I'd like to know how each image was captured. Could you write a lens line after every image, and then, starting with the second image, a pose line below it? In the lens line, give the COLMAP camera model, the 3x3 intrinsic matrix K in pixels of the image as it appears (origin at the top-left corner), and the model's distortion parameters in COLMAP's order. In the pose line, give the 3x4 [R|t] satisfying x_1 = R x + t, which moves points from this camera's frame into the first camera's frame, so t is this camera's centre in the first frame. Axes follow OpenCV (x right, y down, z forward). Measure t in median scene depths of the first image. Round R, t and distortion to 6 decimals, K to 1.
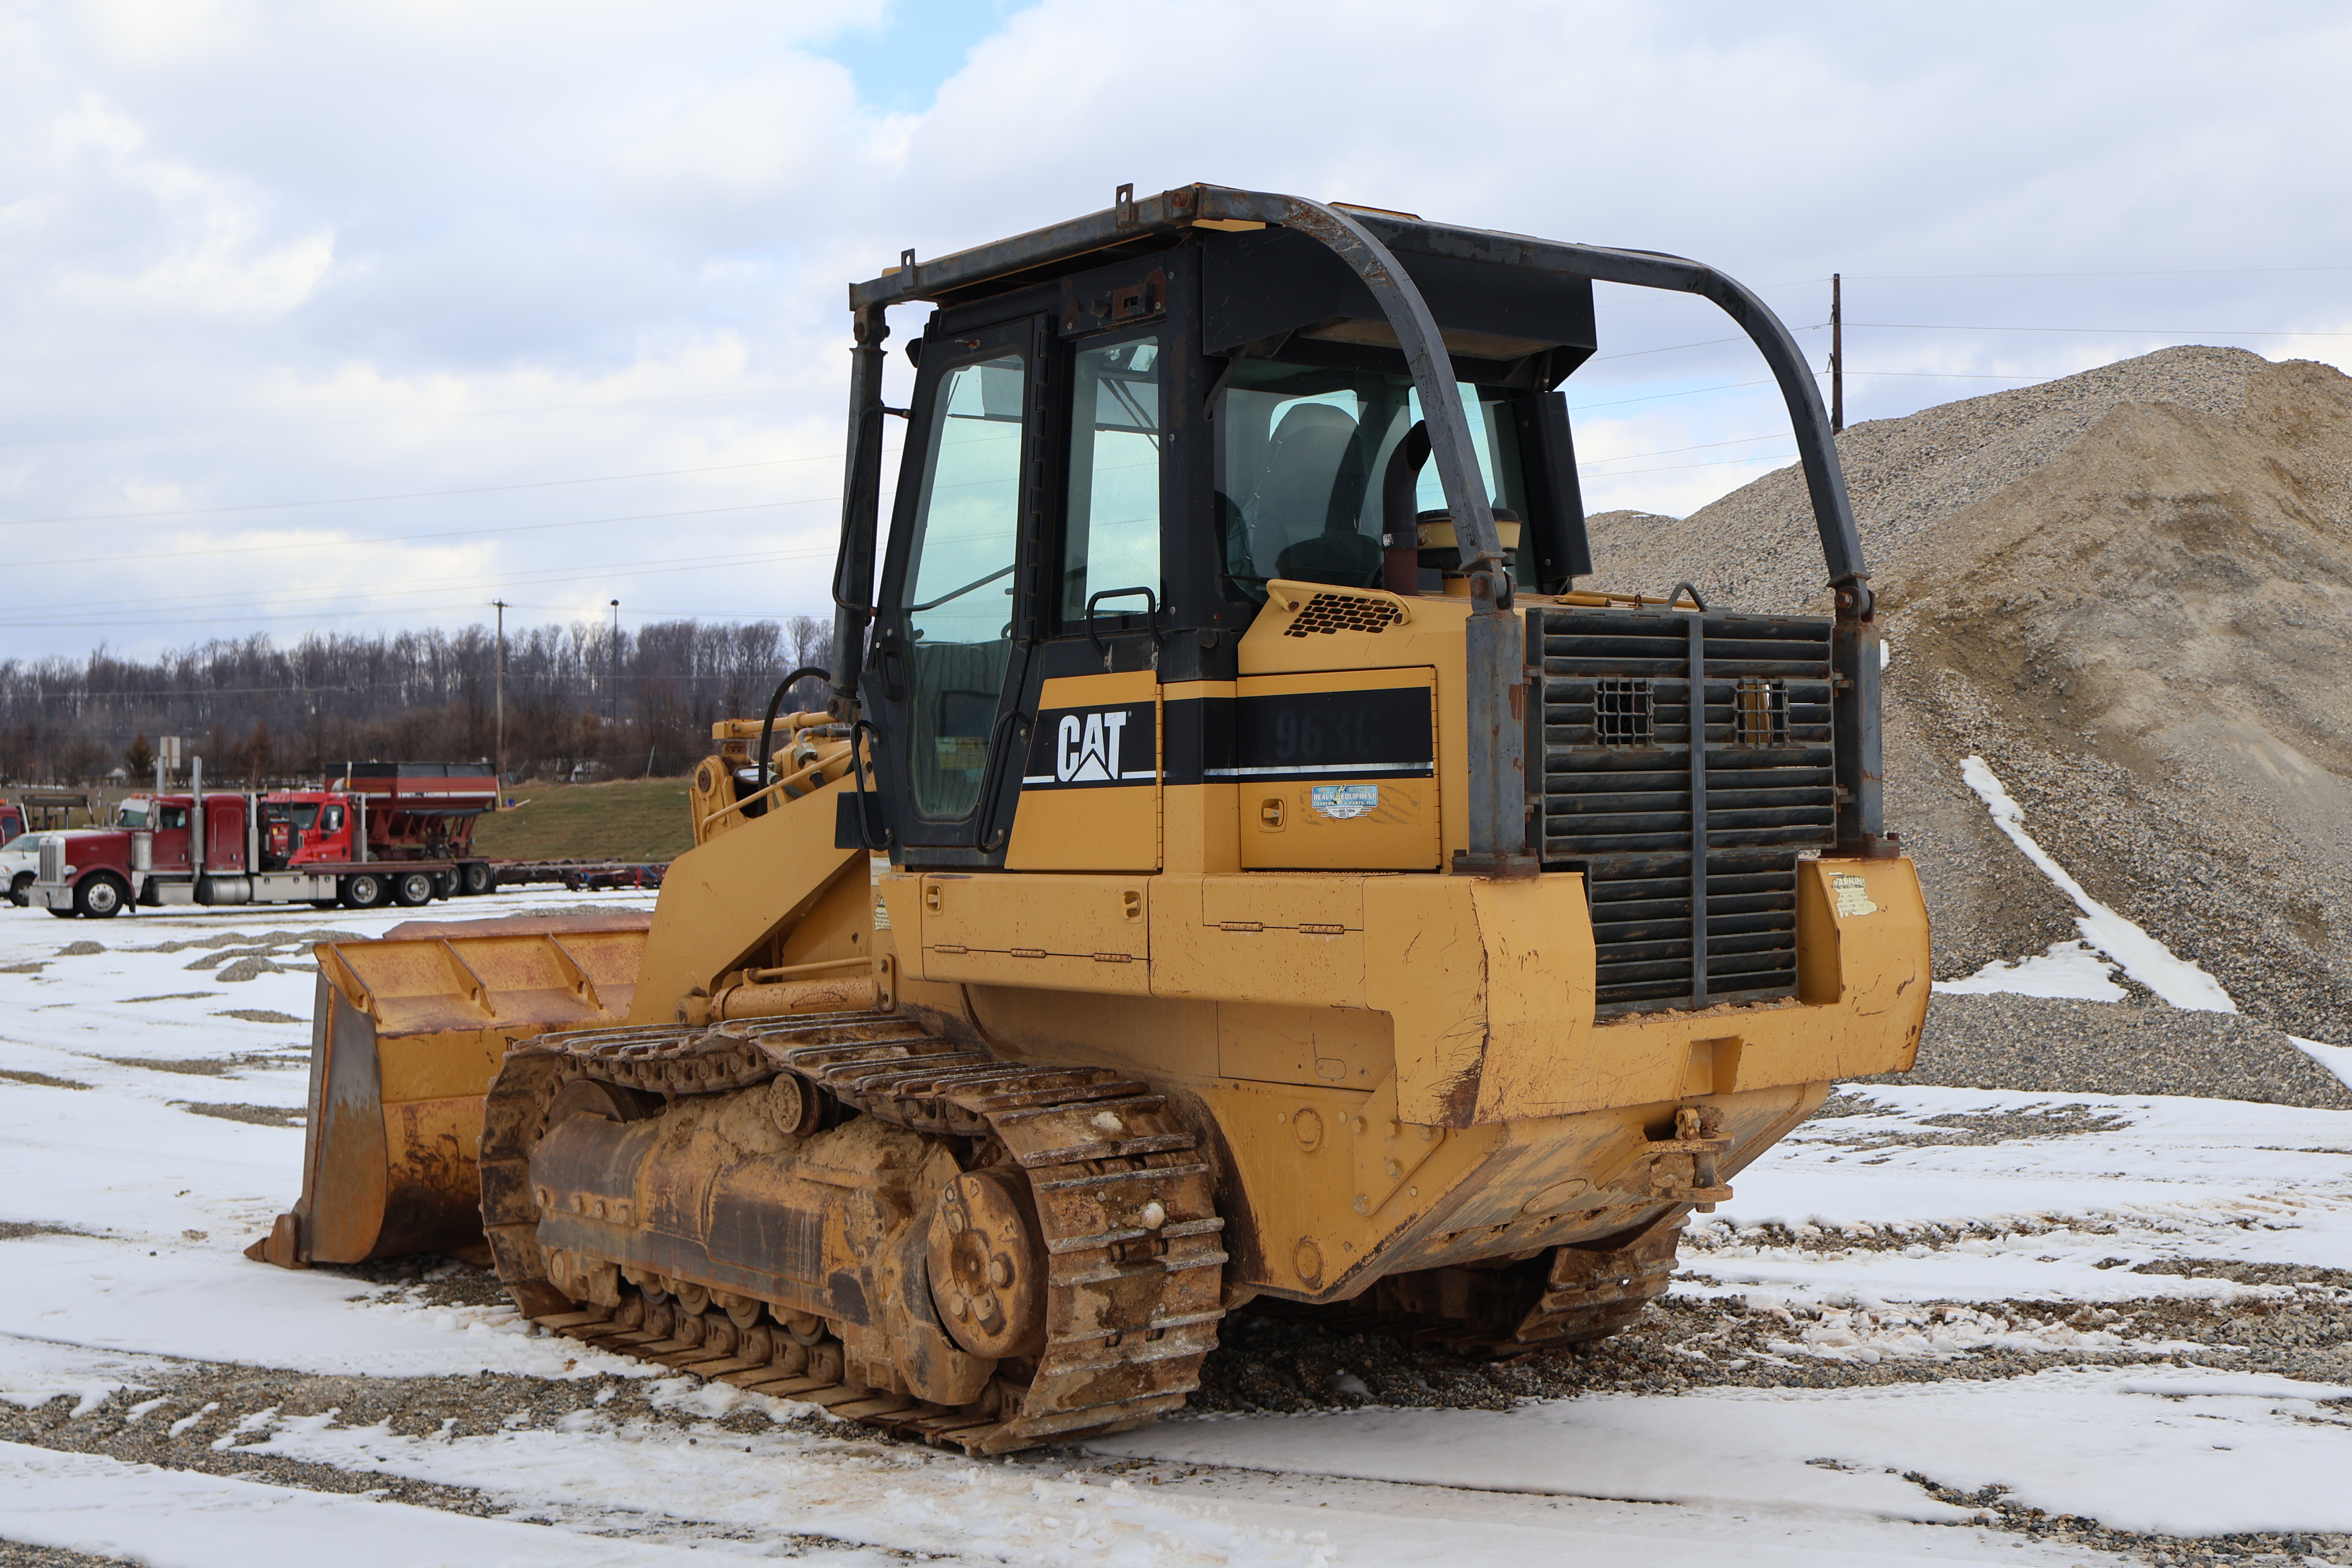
lens RADIAL K [[2795.0, 0, 1176.0], [0, 2795.0, 784.0], [0, 0, 1]] dist [0.004973, 0.014638]
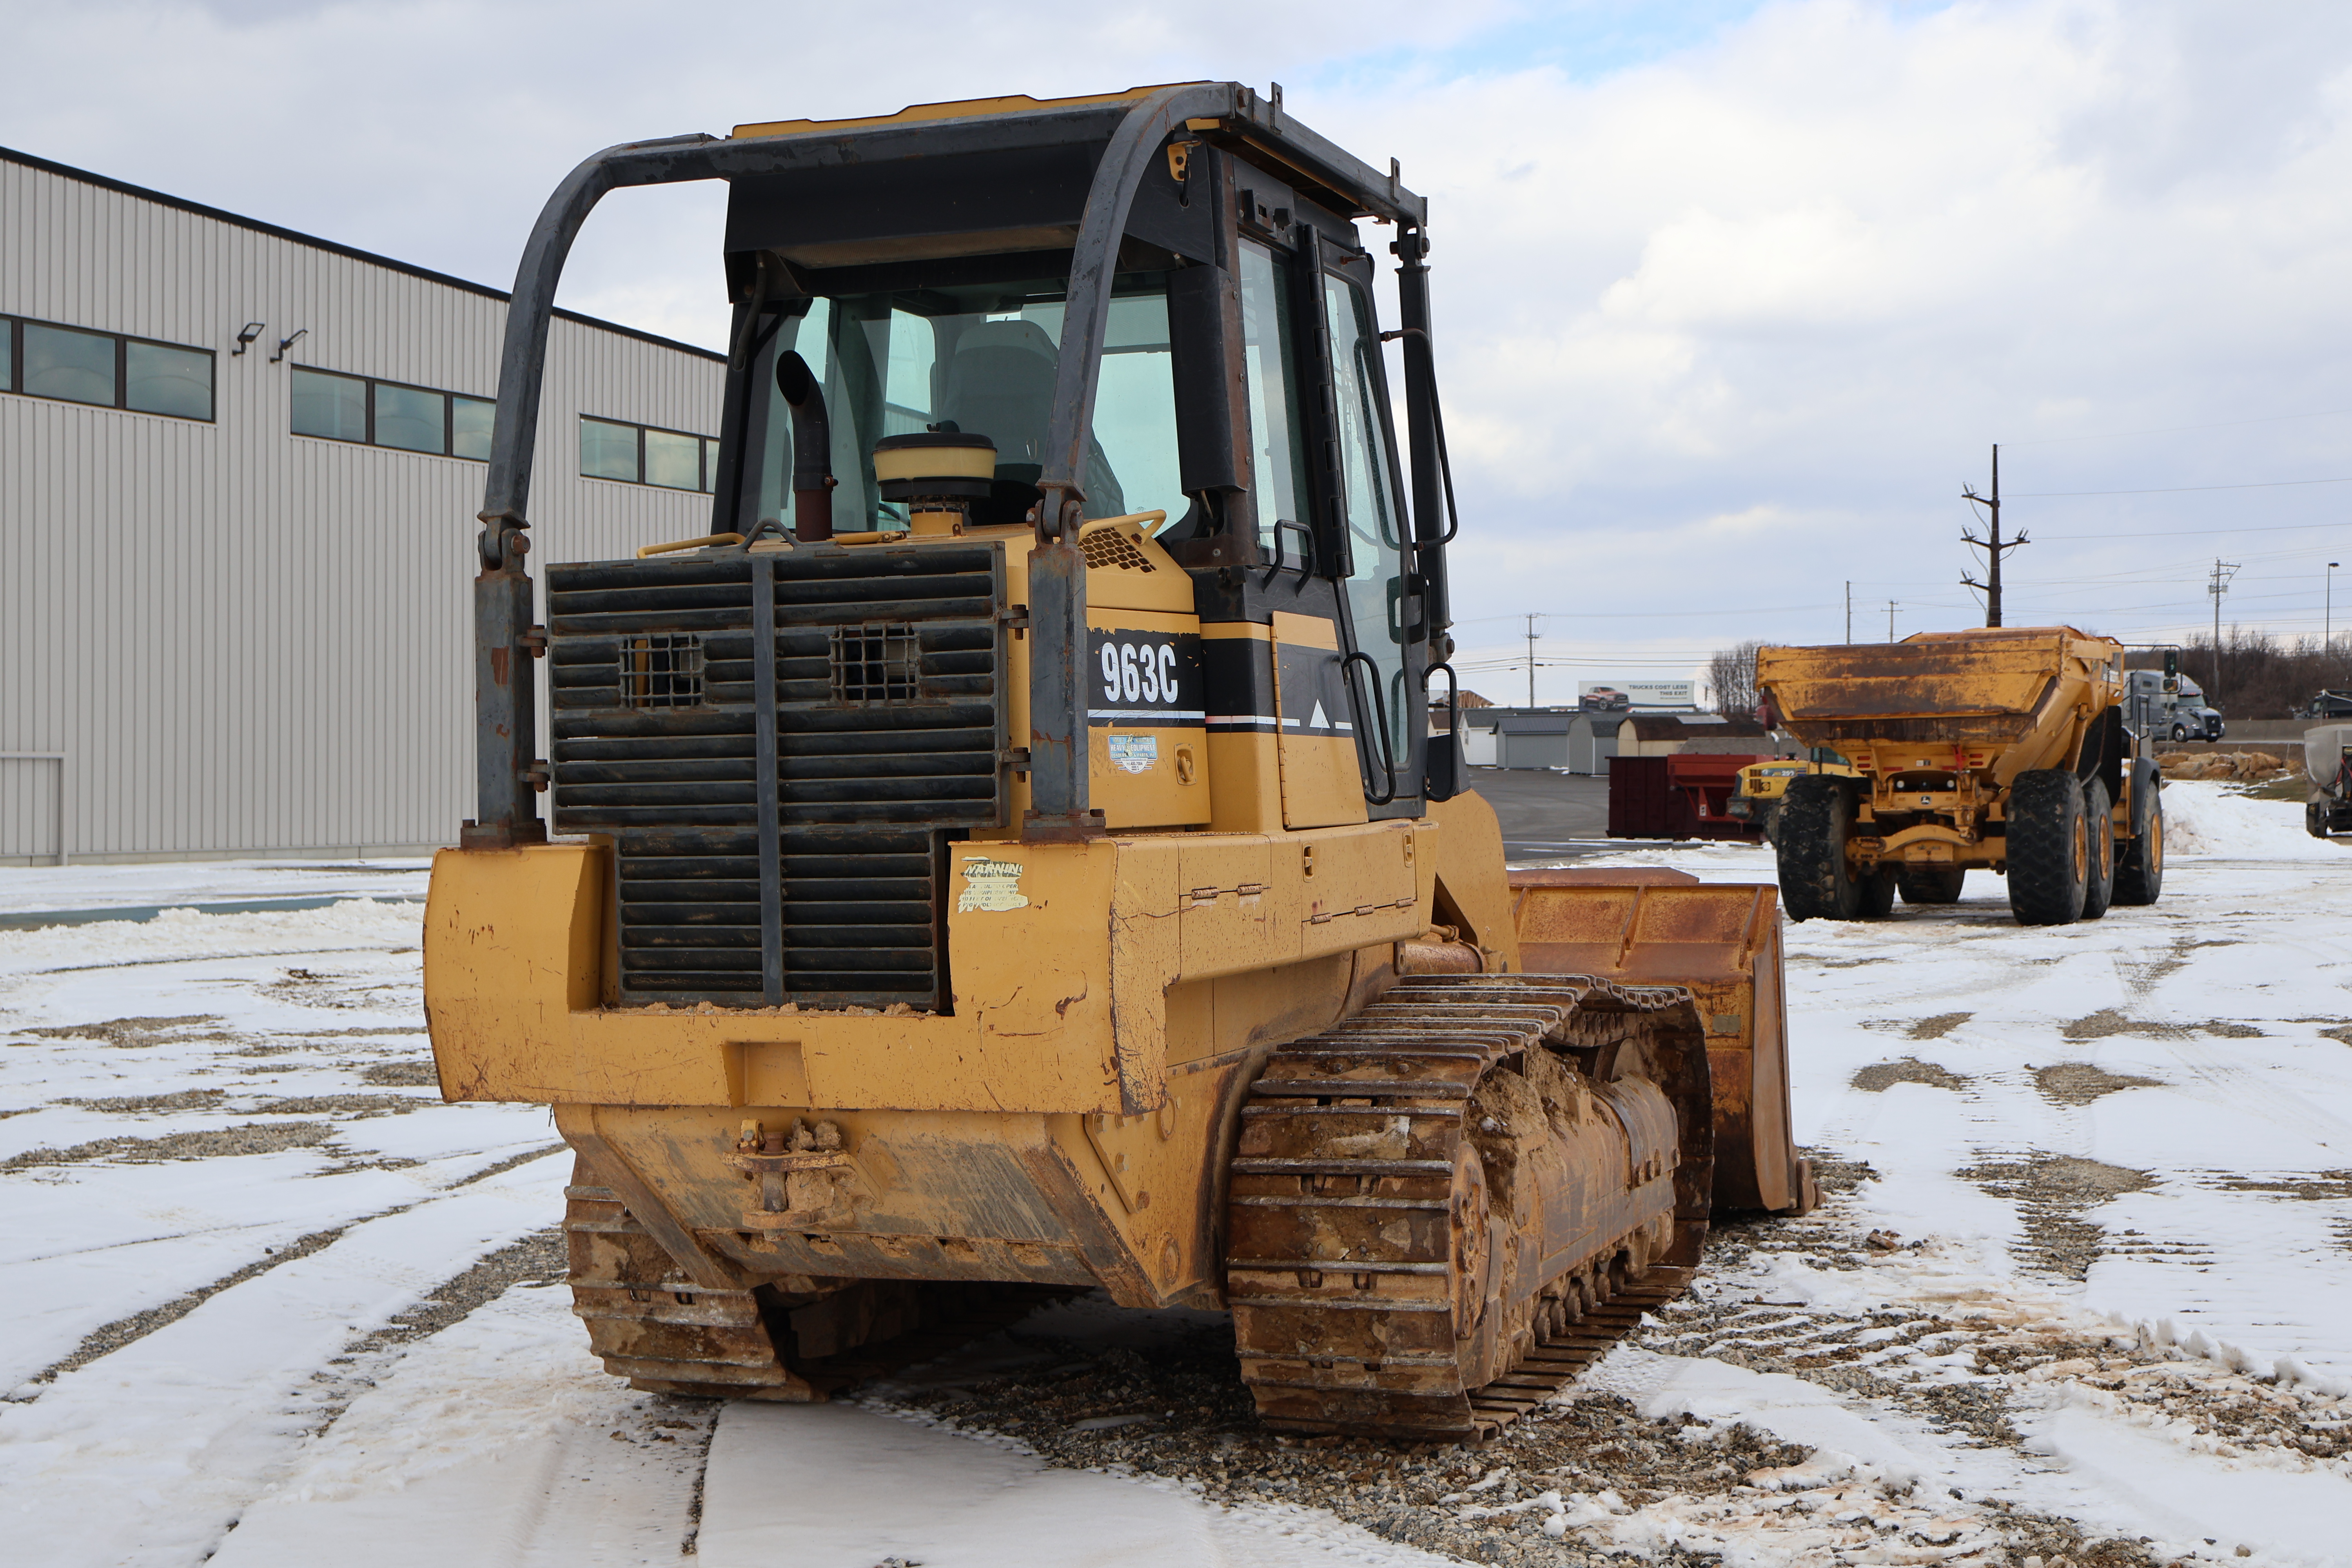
lens RADIAL K [[3136.7, 0, 1170.0], [0, 3136.7, 790.7], [0, 0, 1]] dist [0.006858, 0.085858]
pose [[0.510590, 0.012615, -0.859732, 1.003498], [0.010961, 0.999716, 0.021179, -0.005961], [0.859754, -0.020237, 0.510307, 0.558457]]
